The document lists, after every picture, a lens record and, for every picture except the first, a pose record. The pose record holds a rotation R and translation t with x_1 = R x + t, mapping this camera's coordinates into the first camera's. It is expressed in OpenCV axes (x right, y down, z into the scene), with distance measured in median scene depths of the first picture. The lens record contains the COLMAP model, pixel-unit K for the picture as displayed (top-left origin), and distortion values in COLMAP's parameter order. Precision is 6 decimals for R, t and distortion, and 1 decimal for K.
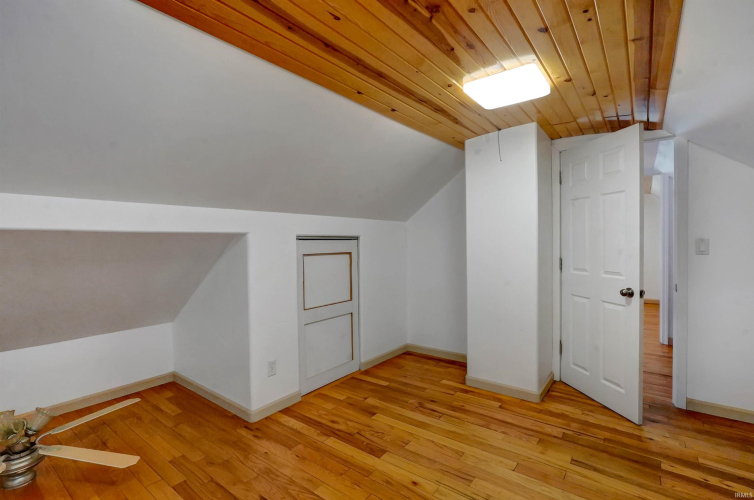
lens RADIAL K [[342.9, 0, 377.0], [0, 342.9, 250.0], [0, 0, 1]] dist [-0.002380, -0.000311]
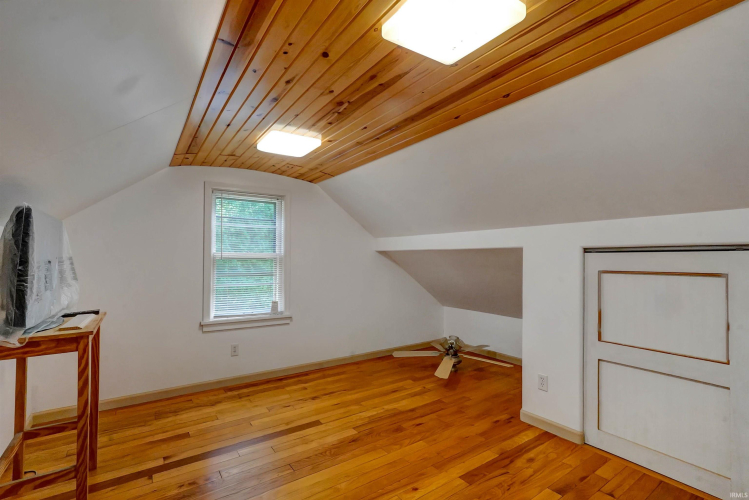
lens RADIAL K [[352.9, 0, 363.1], [0, 352.9, 251.0], [0, 0, 1]] dist [-0.000214, -0.000016]
pose [[-0.322180, -0.008149, -0.946643, 0.895090], [-0.017342, 0.999846, -0.002705, -0.027204], [0.946519, 0.015545, -0.322272, 0.896031]]
